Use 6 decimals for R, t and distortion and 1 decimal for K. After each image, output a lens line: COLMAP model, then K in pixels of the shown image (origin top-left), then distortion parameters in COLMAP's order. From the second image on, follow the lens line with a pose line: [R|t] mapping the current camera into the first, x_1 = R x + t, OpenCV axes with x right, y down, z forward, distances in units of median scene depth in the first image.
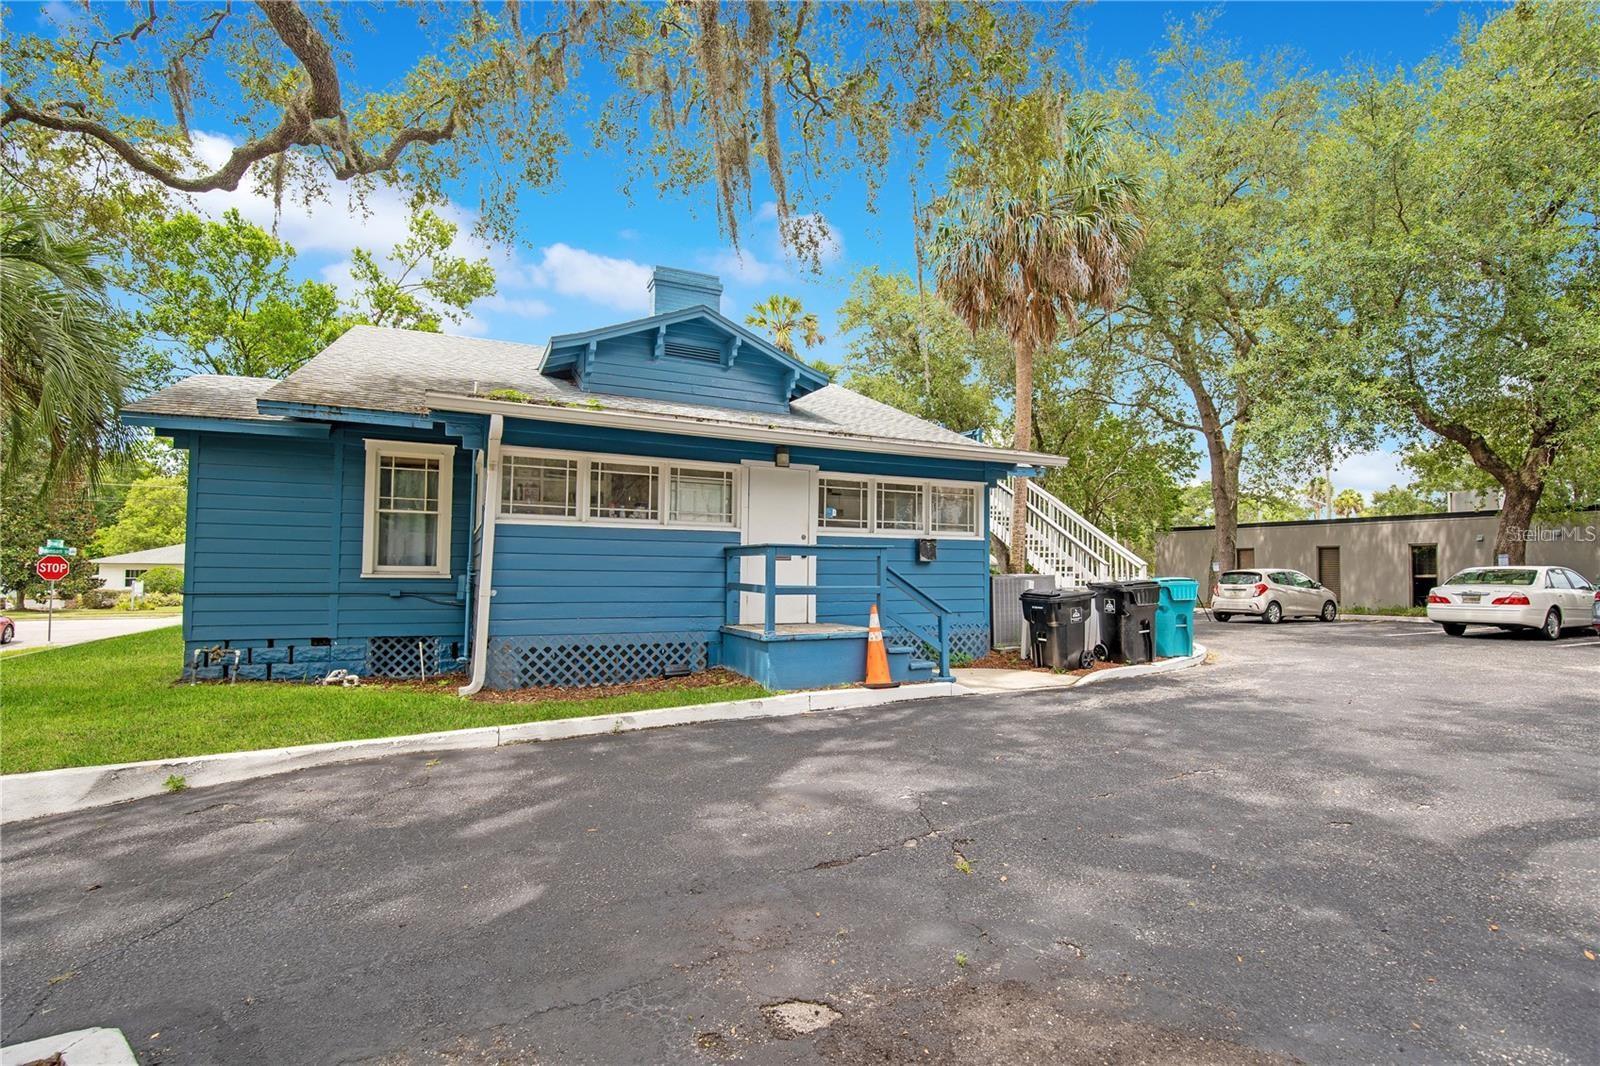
lens RADIAL K [[733.7, 0, 799.1], [0, 733.7, 564.9], [0, 0, 1]] dist [-0.026589, 0.000388]
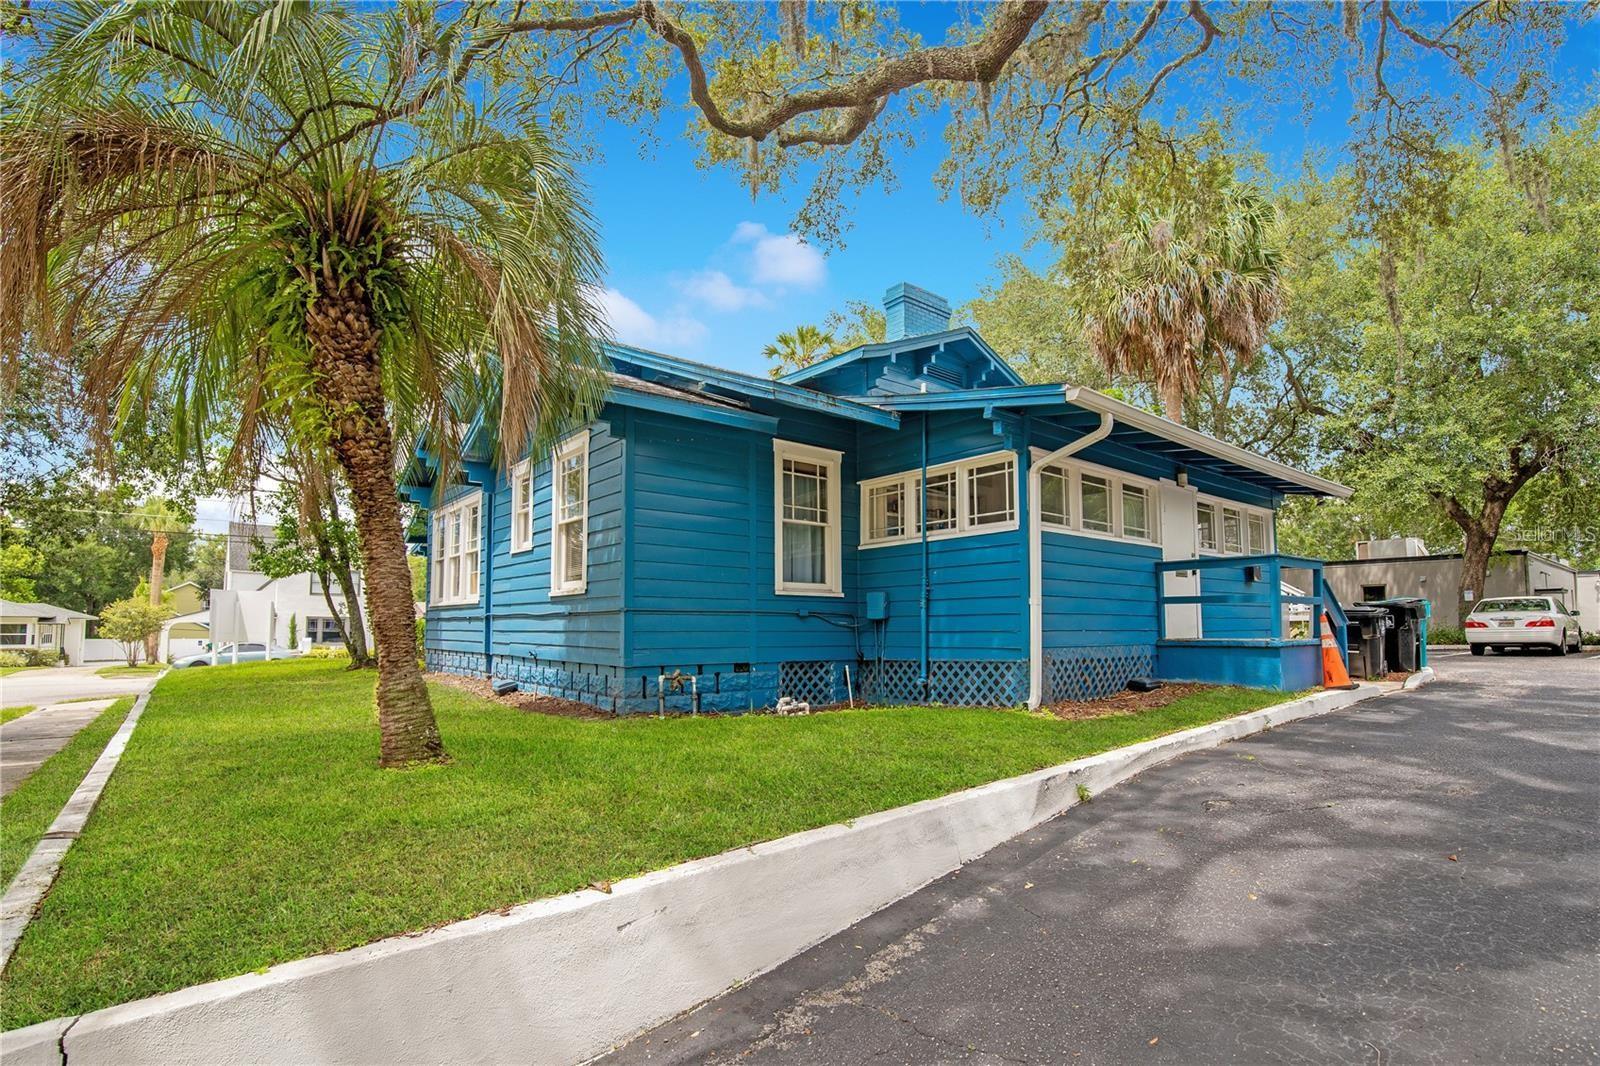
lens RADIAL K [[771.4, 0, 803.5], [0, 771.4, 599.0], [0, 0, 1]] dist [-0.024662, 0.000443]
pose [[0.972519, -0.002885, 0.232804, -0.770931], [0.009413, 0.999593, -0.026931, 0.047530], [-0.232631, 0.028382, 0.972151, 0.079109]]
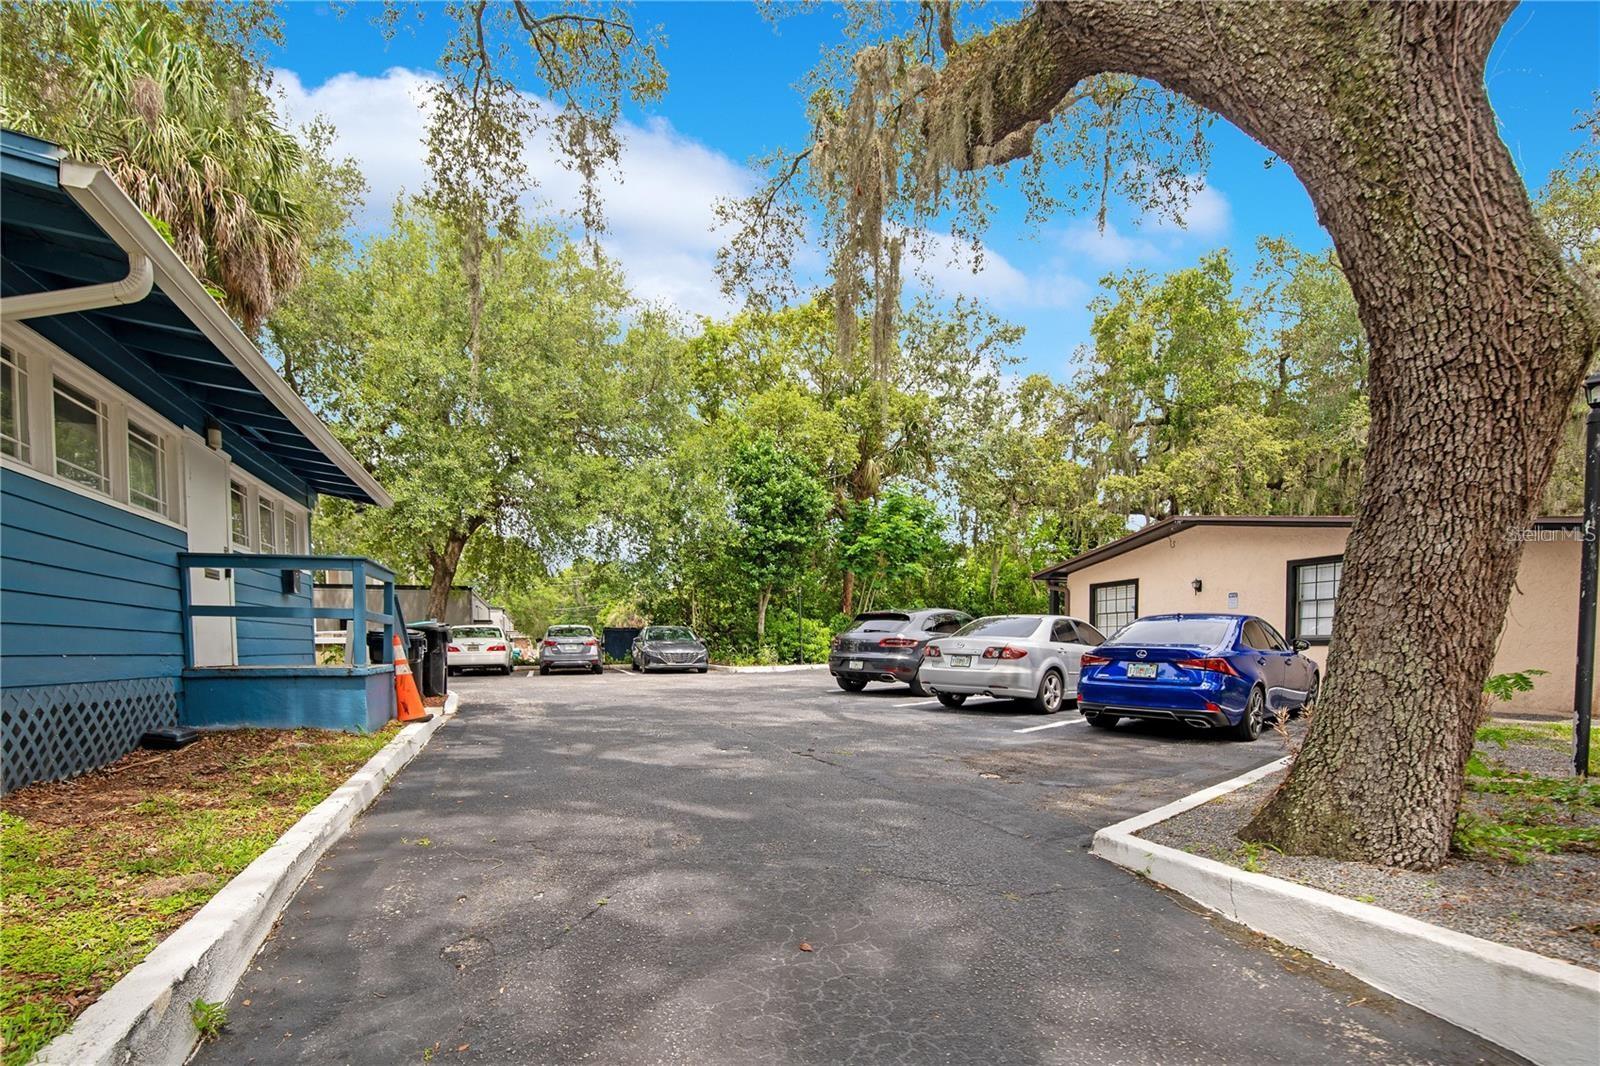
lens RADIAL K [[780.1, 0, 741.3], [0, 780.1, 675.6], [0, 0, 1]] dist [-0.004403, -0.000654]
pose [[0.190913, -0.041101, 0.980746, -0.661883], [-0.006271, 0.999052, 0.043089, 0.052052], [-0.981587, -0.014376, 0.190474, 0.340609]]
